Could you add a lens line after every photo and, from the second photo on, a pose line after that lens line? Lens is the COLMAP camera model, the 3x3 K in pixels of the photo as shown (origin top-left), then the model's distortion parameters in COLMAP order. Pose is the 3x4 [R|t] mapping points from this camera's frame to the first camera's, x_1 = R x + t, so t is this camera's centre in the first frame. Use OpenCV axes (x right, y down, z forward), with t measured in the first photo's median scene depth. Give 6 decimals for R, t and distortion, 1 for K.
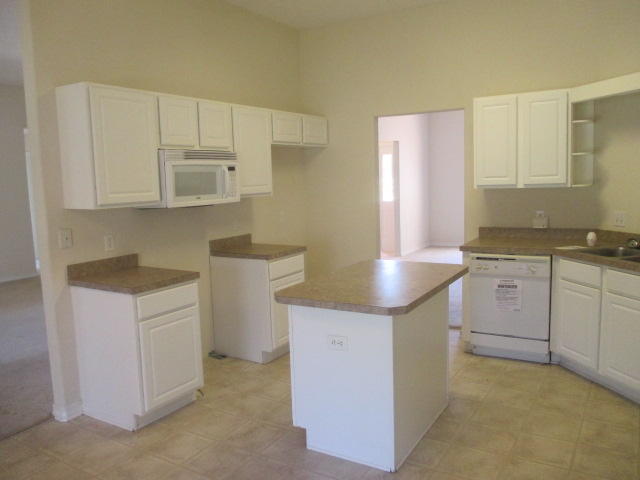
lens RADIAL K [[510.7, 0, 320.0], [0, 510.7, 240.0], [0, 0, 1]] dist [-0.100188, 0.059766]
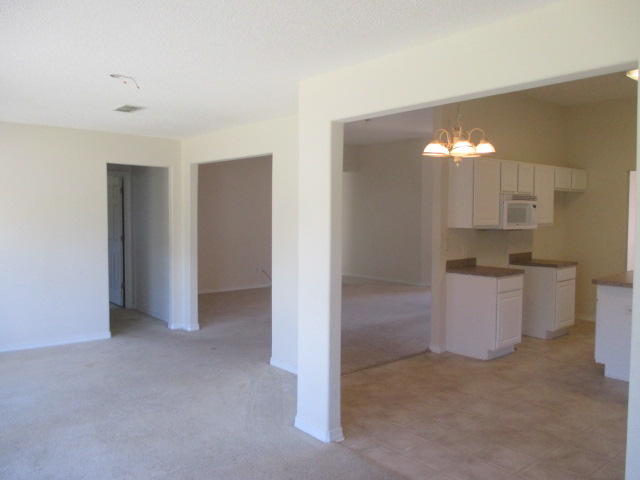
lens RADIAL K [[510.7, 0, 320.0], [0, 510.7, 240.0], [0, 0, 1]] dist [-0.100188, 0.059766]
pose [[0.943438, 0.046691, -0.328244, -0.293160], [-0.067634, 0.996319, -0.052673, 0.085642], [0.324576, 0.071894, 0.943123, -0.647456]]
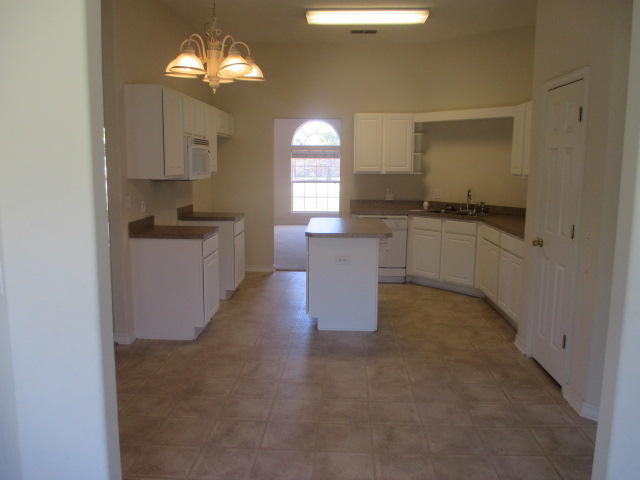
lens RADIAL K [[510.7, 0, 320.0], [0, 510.7, 240.0], [0, 0, 1]] dist [-0.100188, 0.059766]
pose [[0.872283, -0.031566, 0.487982, -0.597823], [0.020512, 0.999398, 0.027983, 0.058751], [-0.488571, -0.014399, 0.872405, -0.313735]]
